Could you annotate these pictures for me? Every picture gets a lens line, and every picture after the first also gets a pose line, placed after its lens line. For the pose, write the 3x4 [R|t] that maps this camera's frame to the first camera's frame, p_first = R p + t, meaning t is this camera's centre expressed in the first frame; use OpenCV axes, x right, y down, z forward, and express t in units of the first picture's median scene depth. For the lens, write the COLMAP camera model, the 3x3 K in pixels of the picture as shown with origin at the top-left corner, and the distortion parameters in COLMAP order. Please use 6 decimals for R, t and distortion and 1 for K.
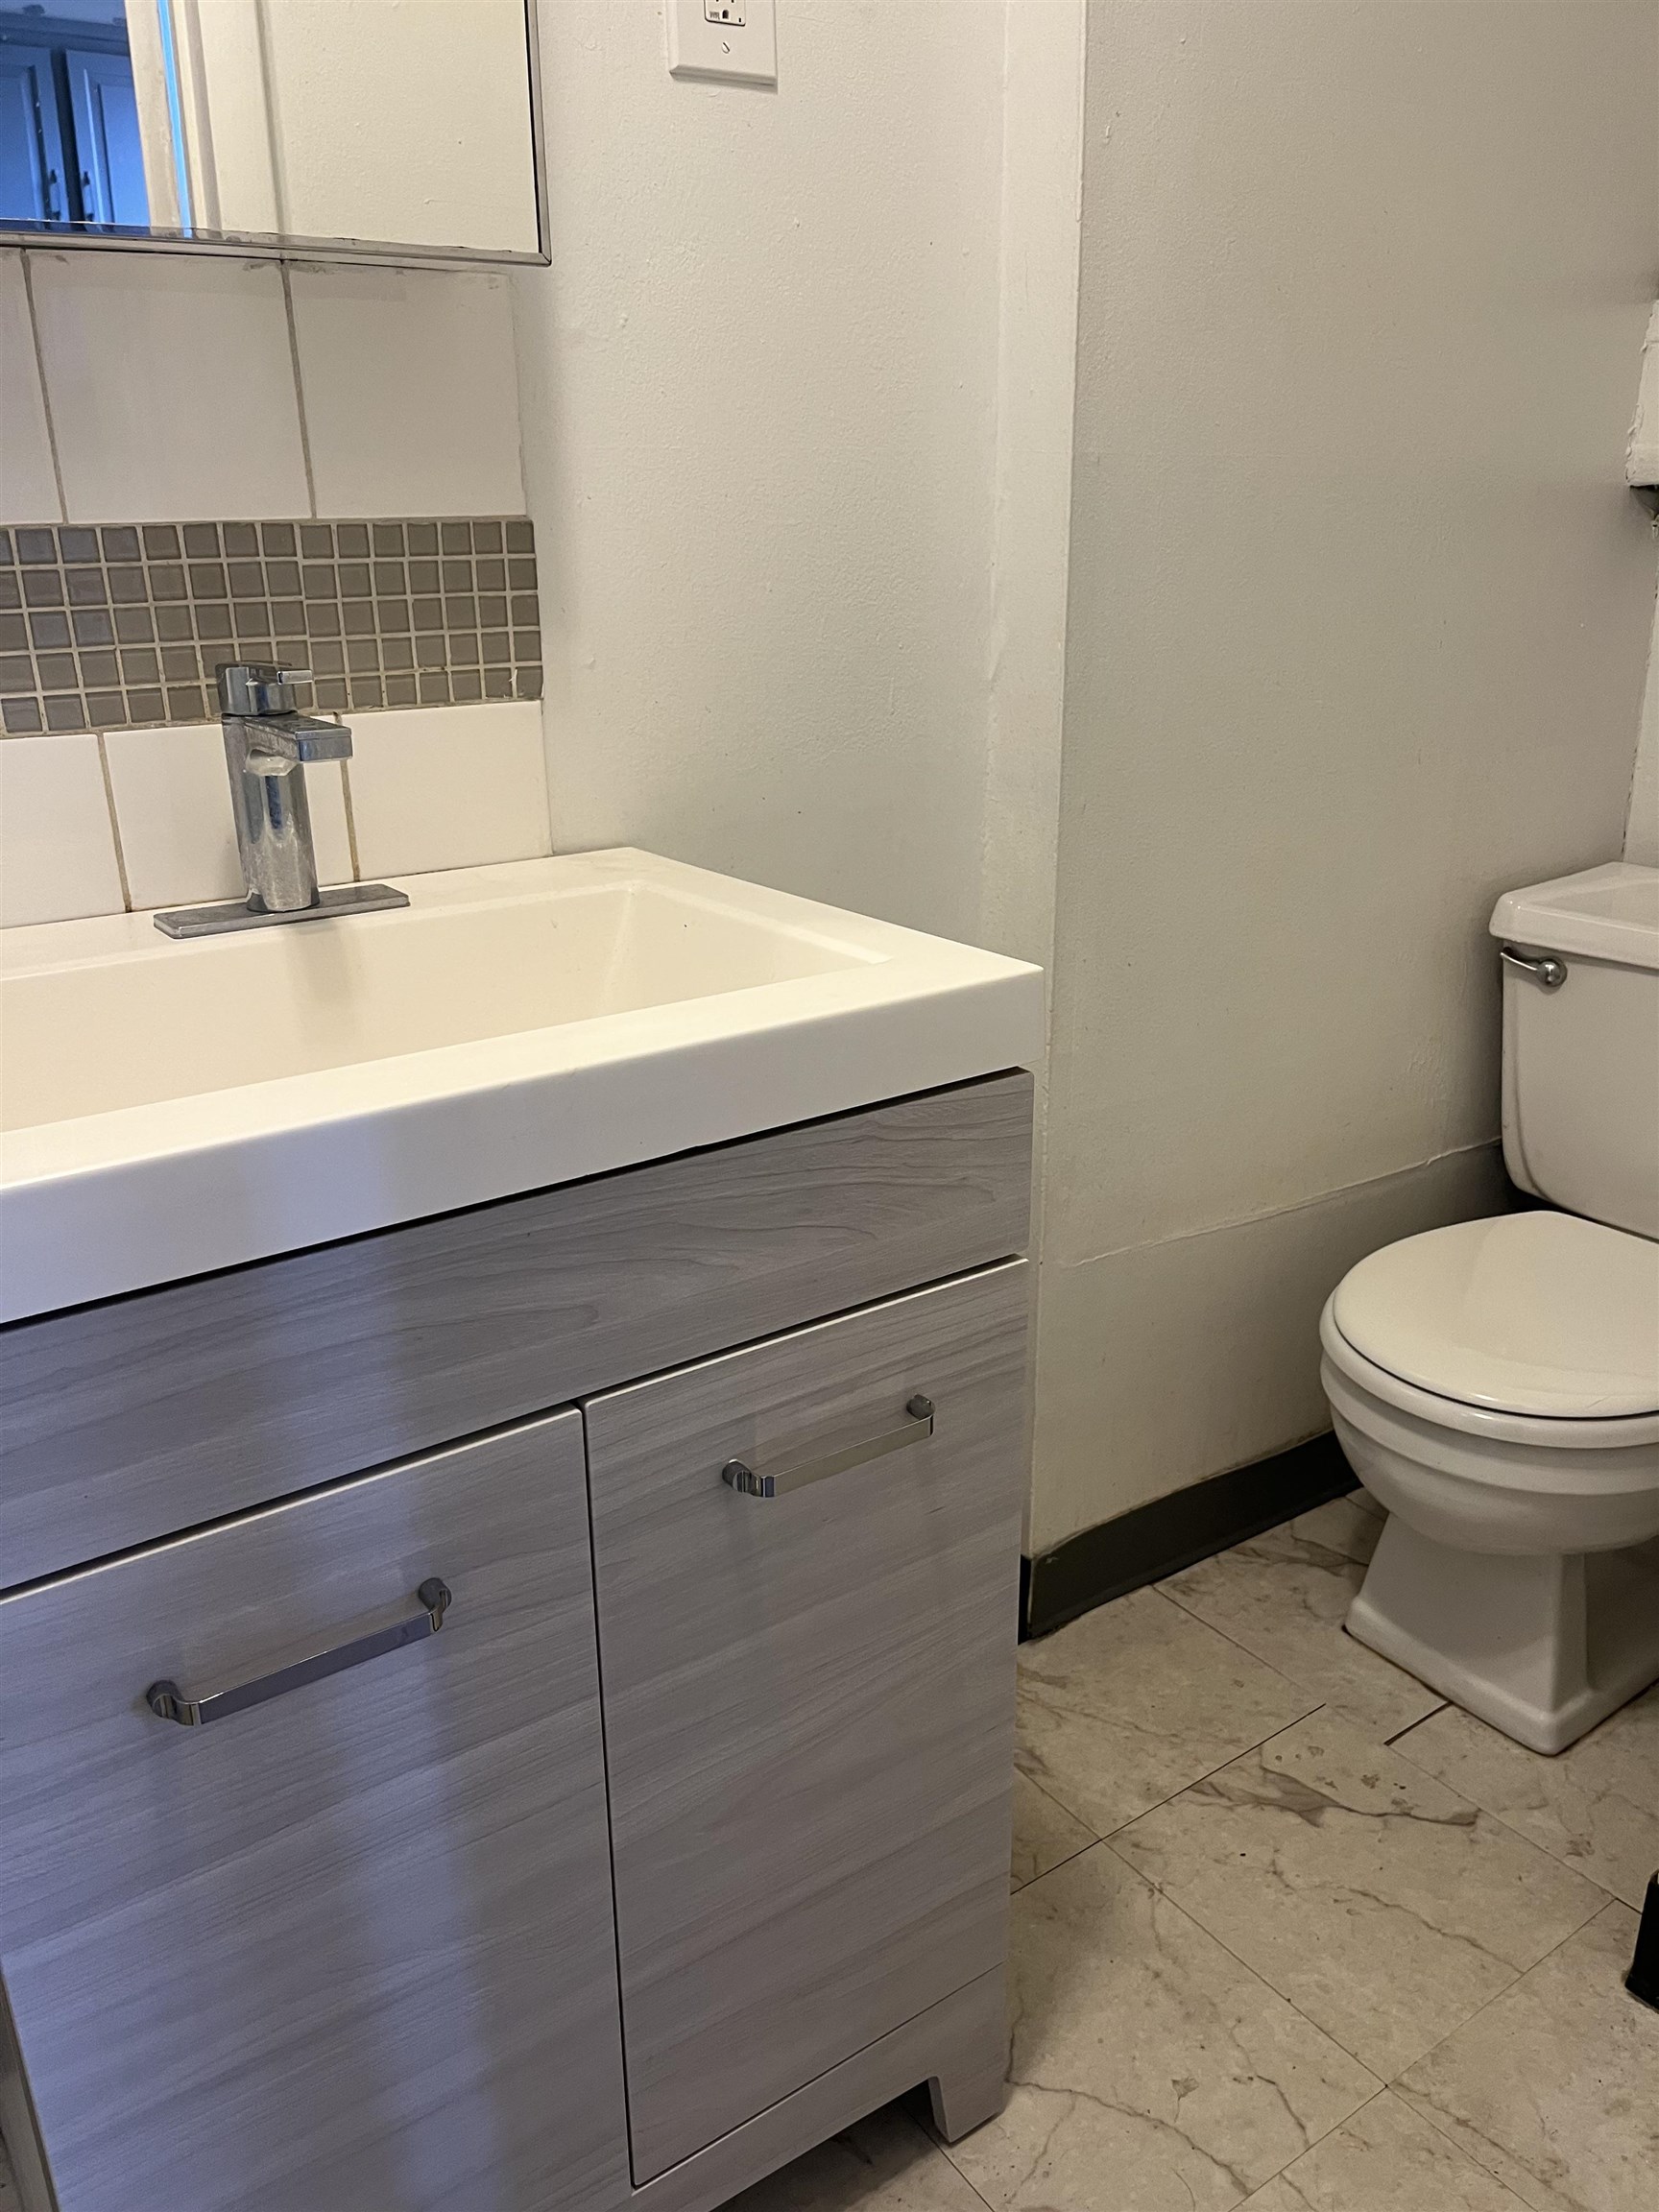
lens RADIAL K [[1686.5, 0, 824.4], [0, 1686.5, 1106.1], [0, 0, 1]] dist [0.063624, -0.081641]
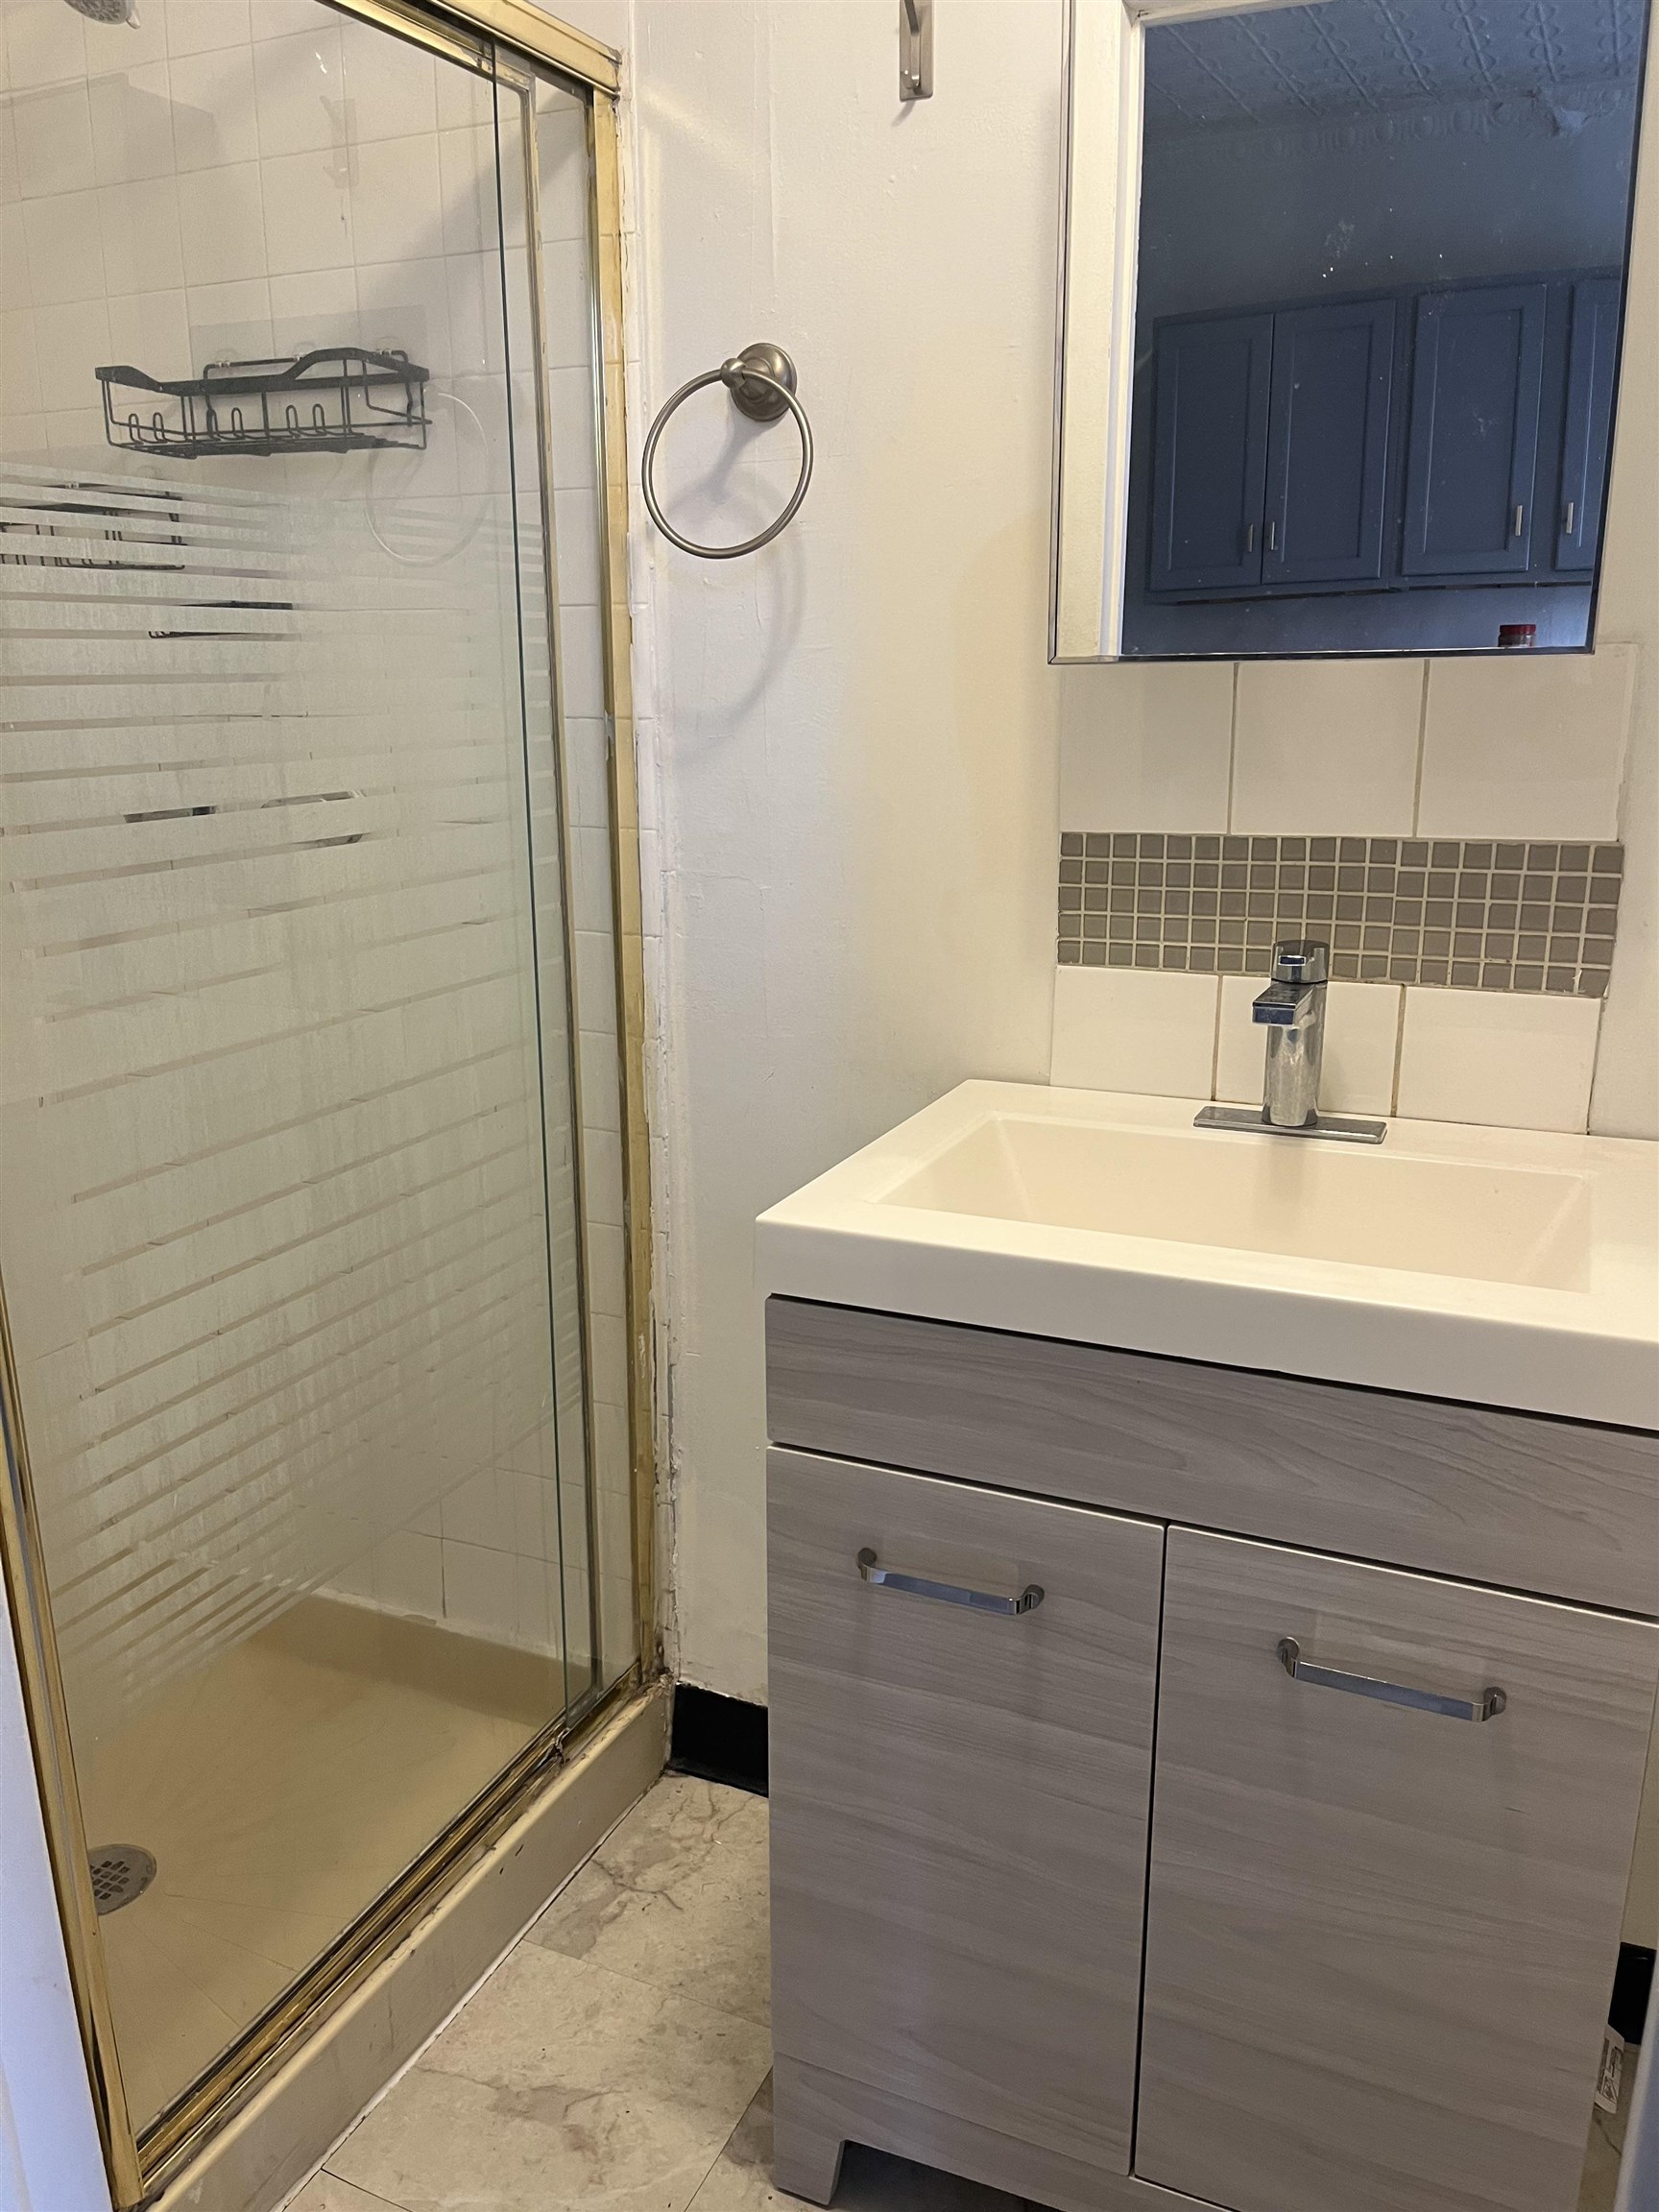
lens RADIAL K [[1686.5, 0, 832.7], [0, 1686.5, 1106.4], [0, 0, 1]] dist [0.063624, -0.081641]
pose [[0.509878, 0.221482, -0.831246, 0.607797], [-0.285547, 0.955076, 0.079325, -0.135845], [0.811473, 0.196914, 0.550216, -0.013176]]
